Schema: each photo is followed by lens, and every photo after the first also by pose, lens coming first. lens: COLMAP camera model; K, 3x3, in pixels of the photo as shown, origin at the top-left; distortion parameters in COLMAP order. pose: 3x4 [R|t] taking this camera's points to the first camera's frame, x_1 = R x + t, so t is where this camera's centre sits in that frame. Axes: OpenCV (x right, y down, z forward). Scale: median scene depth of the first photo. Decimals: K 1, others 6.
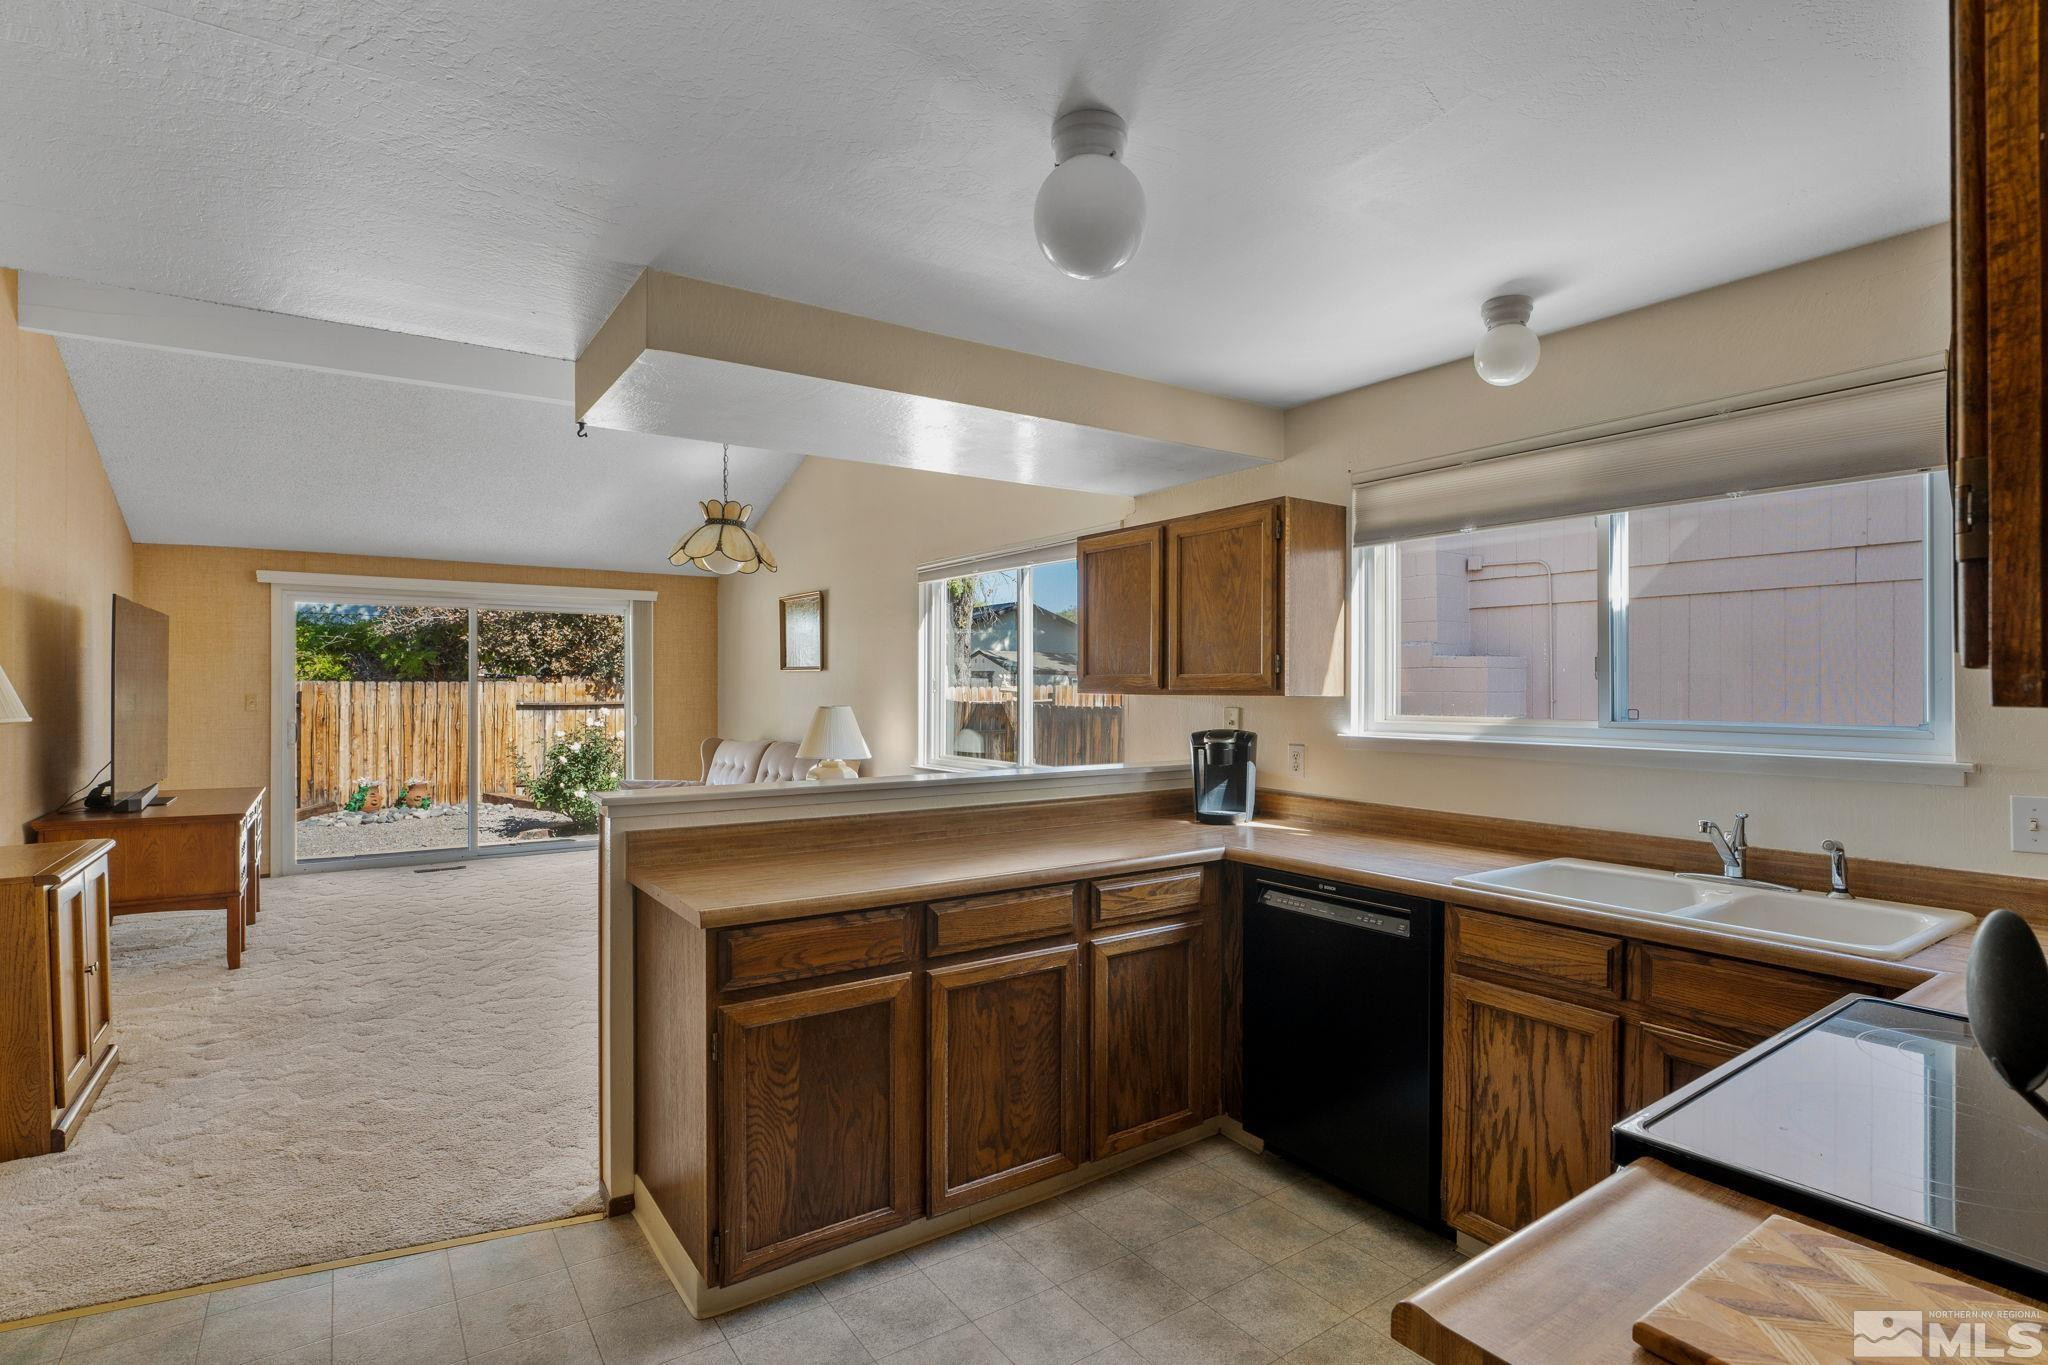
lens RADIAL K [[1001.7, 0, 1024.0], [0, 1001.7, 682.5], [0, 0, 1]] dist [0.020972, -0.000003]
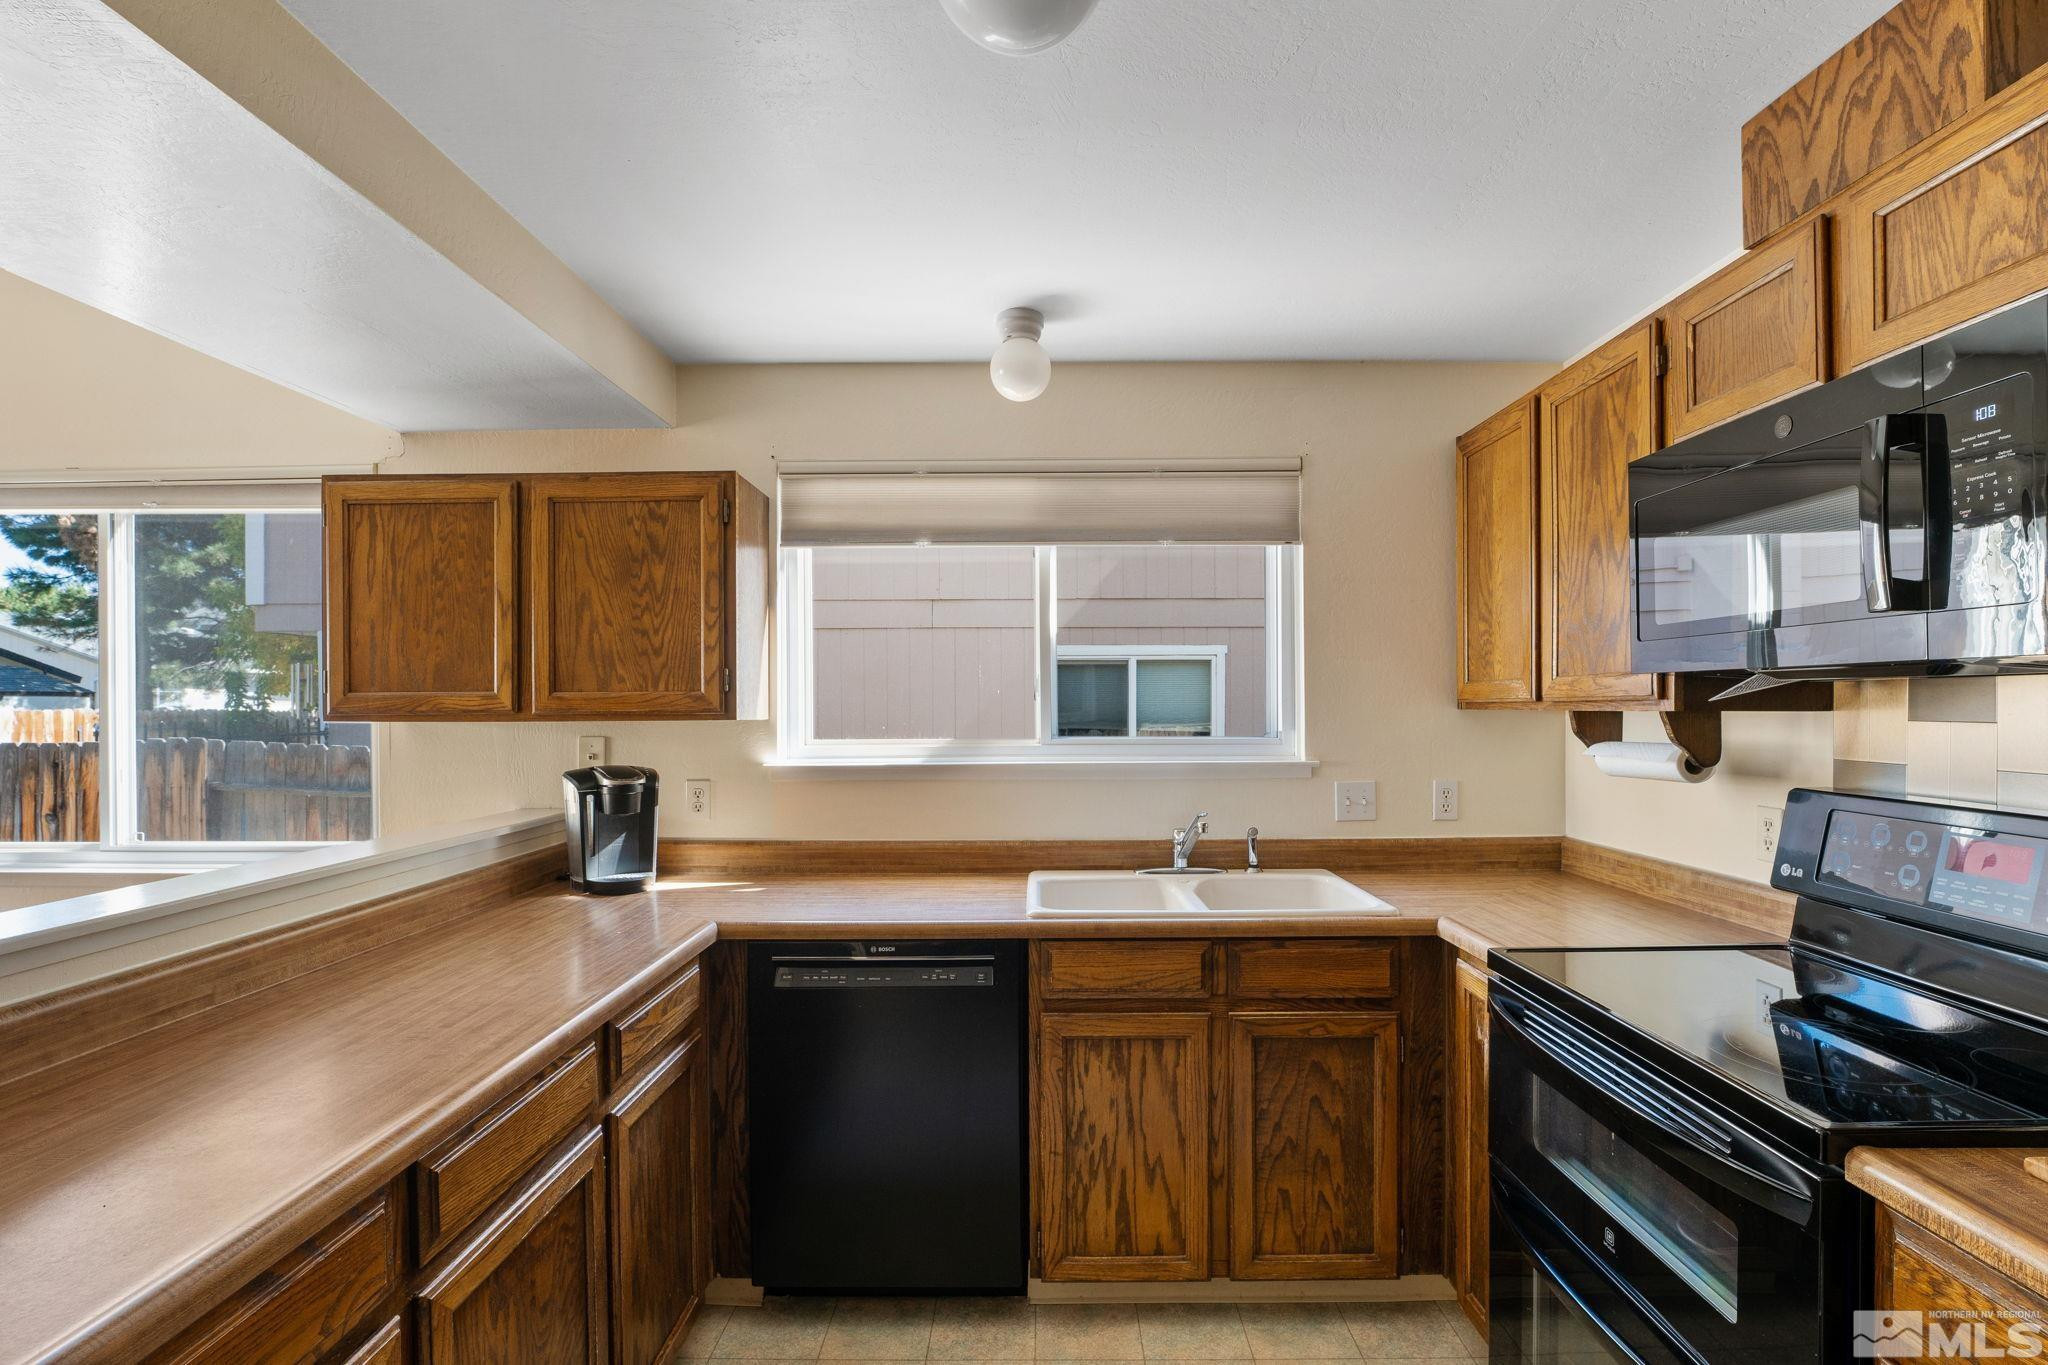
lens RADIAL K [[953.7, 0, 1025.0], [0, 953.7, 709.3], [0, 0, 1]] dist [-0.002563, -0.000343]
pose [[0.585604, -0.006401, 0.810572, -0.275744], [0.003036, 0.999979, 0.005704, 0.001536], [-0.810592, -0.000879, 0.585611, 0.455312]]
